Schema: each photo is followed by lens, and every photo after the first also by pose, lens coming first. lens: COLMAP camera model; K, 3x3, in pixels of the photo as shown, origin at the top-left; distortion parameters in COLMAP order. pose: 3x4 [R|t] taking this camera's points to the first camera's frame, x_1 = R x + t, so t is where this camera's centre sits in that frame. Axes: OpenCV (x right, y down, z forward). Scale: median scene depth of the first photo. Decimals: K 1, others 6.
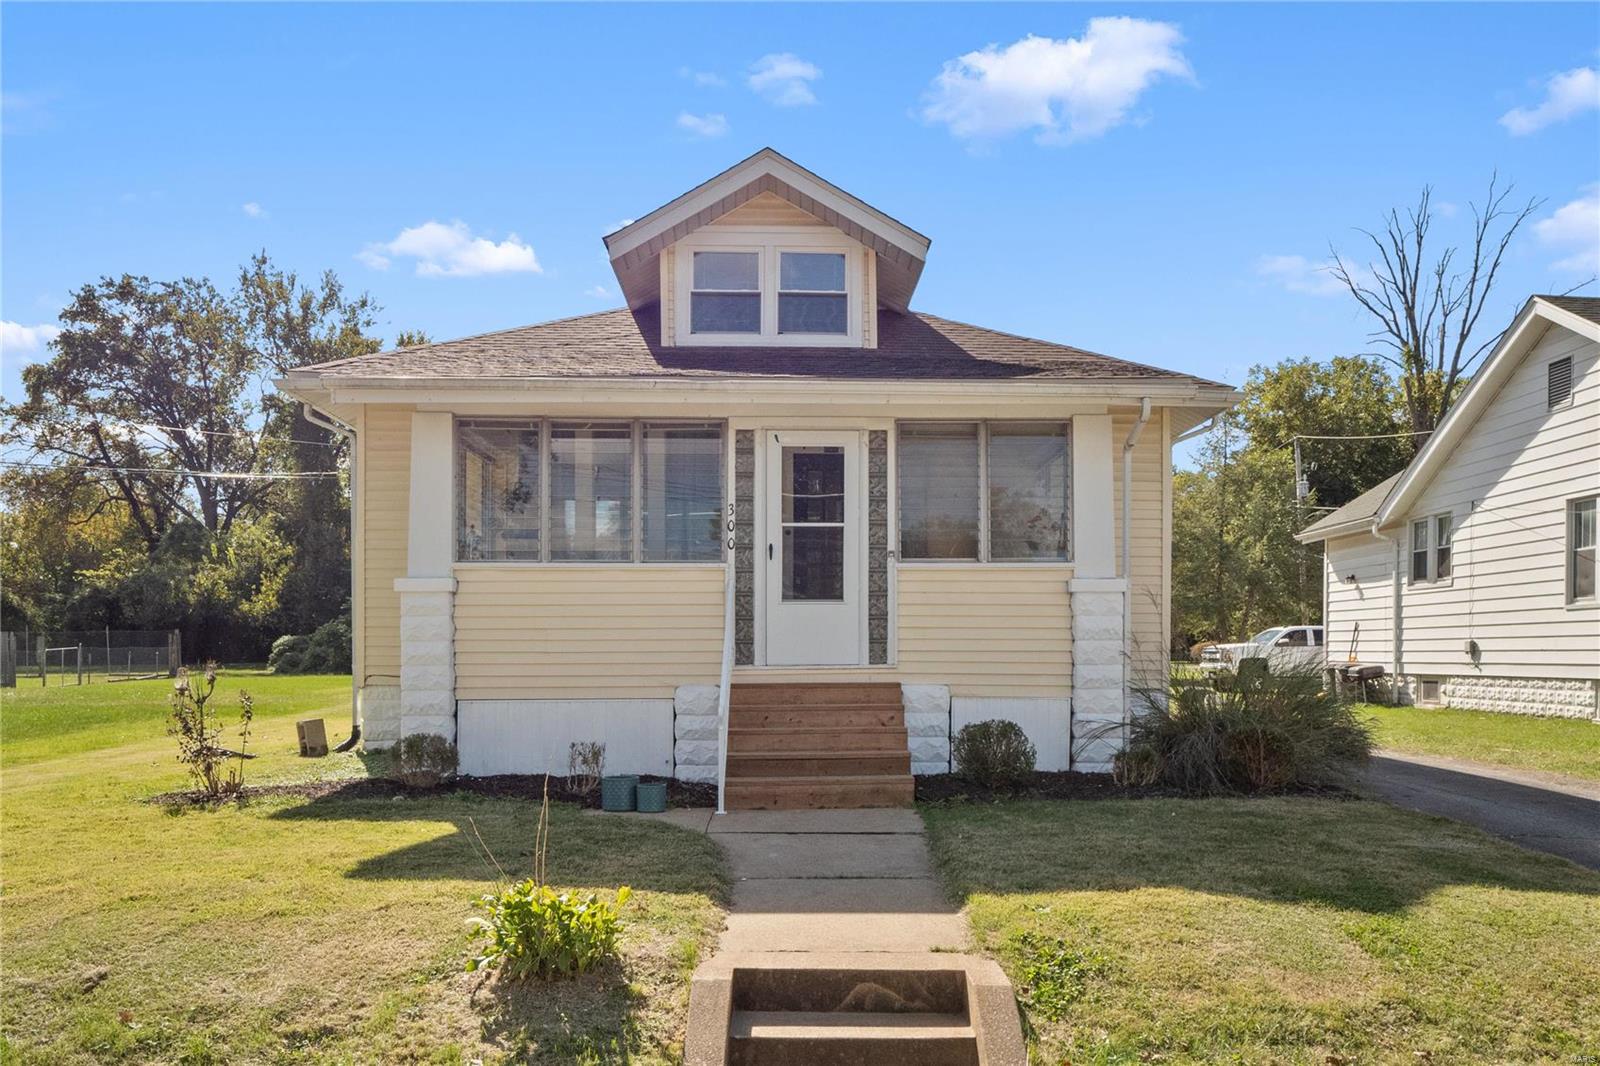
lens RADIAL K [[1185.2, 0, 798.4], [0, 1185.2, 532.0], [0, 0, 1]] dist [0.002361, -0.001913]
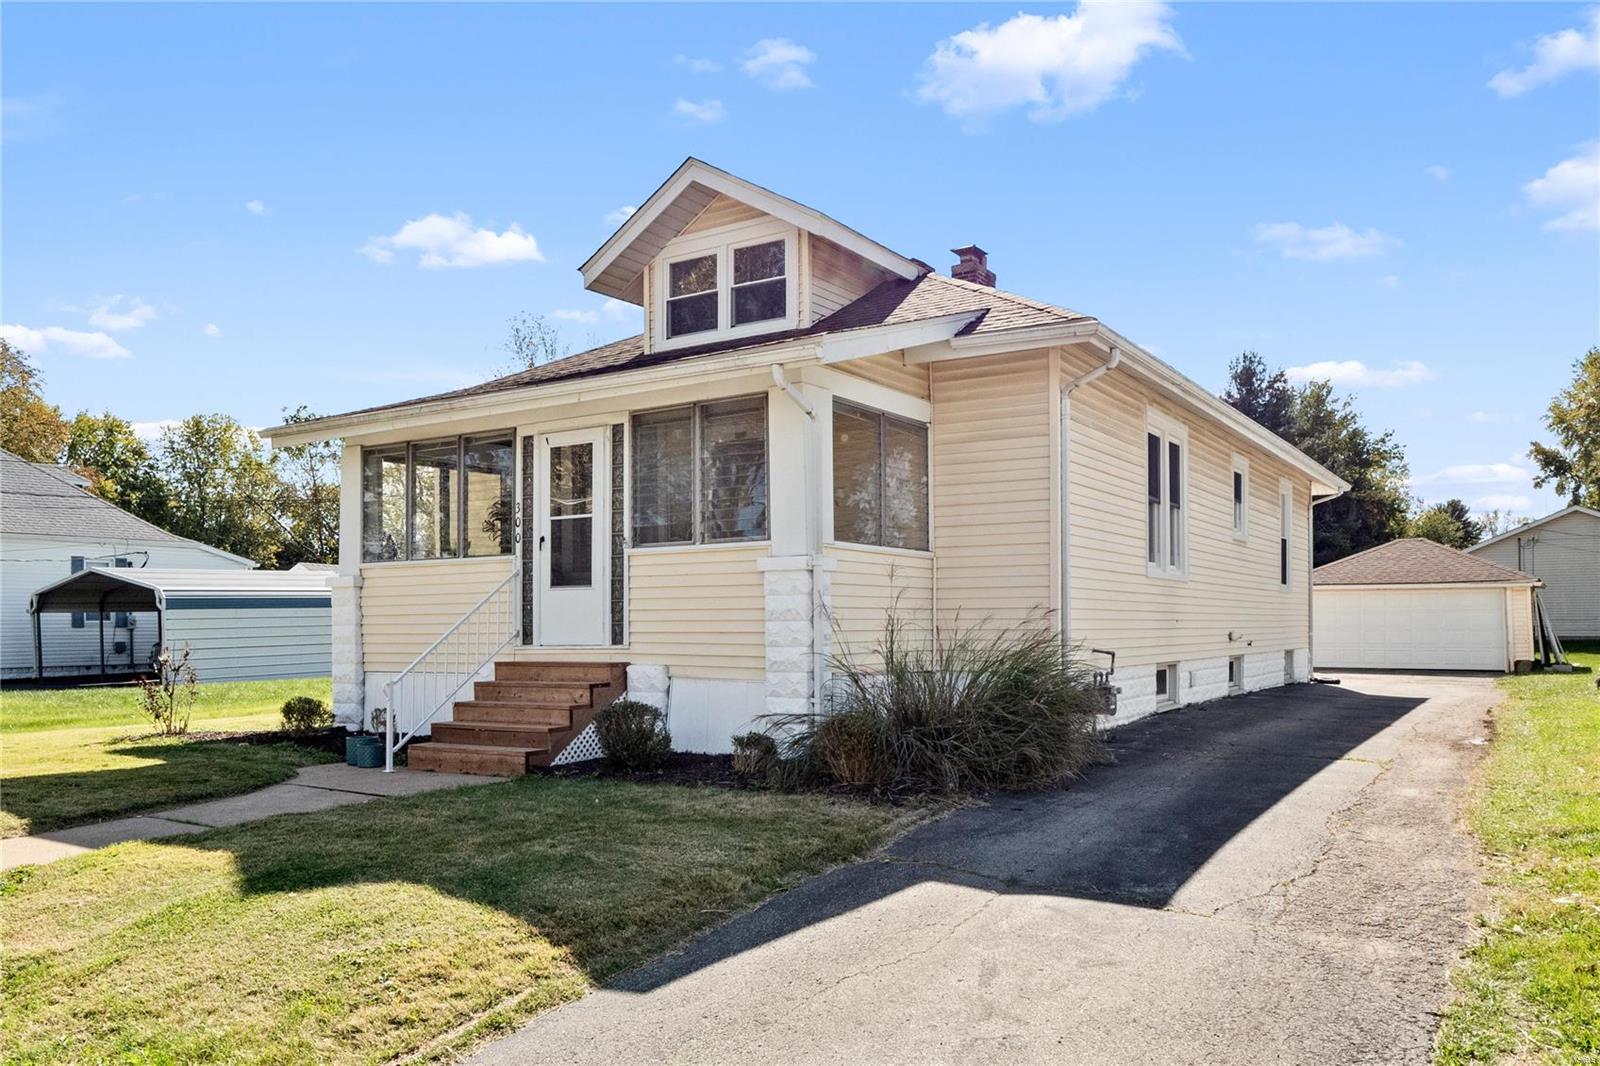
lens RADIAL K [[1185.2, 0, 790.3], [0, 1185.2, 503.0], [0, 0, 1]] dist [0.002361, -0.001913]
pose [[0.822022, -0.064034, -0.565844, 0.795625], [0.061095, 0.997839, -0.024167, 0.019748], [0.566169, -0.014705, 0.824158, 0.215089]]
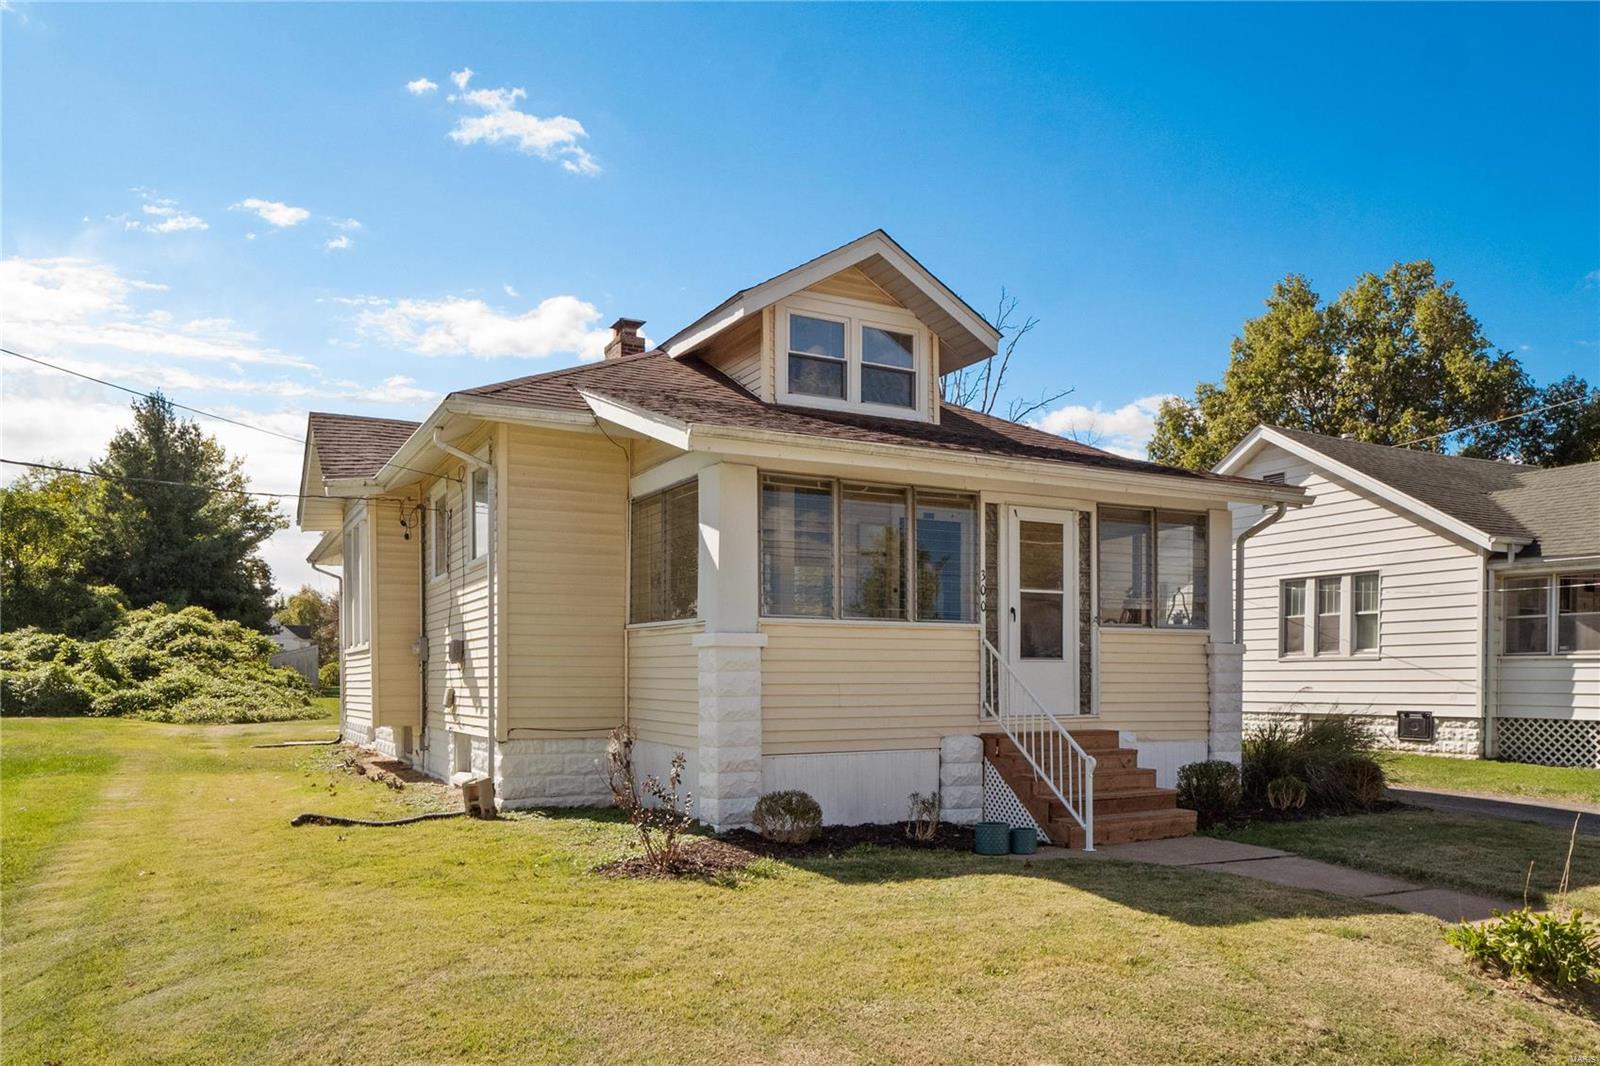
lens RADIAL K [[1151.7, 0, 791.4], [0, 1151.7, 582.2], [0, 0, 1]] dist [0.002183, 0.001431]
pose [[0.898246, 0.038226, 0.437827, -0.683493], [-0.045332, 0.998955, 0.005787, -0.010689], [-0.437149, -0.025046, 0.899041, 0.116319]]
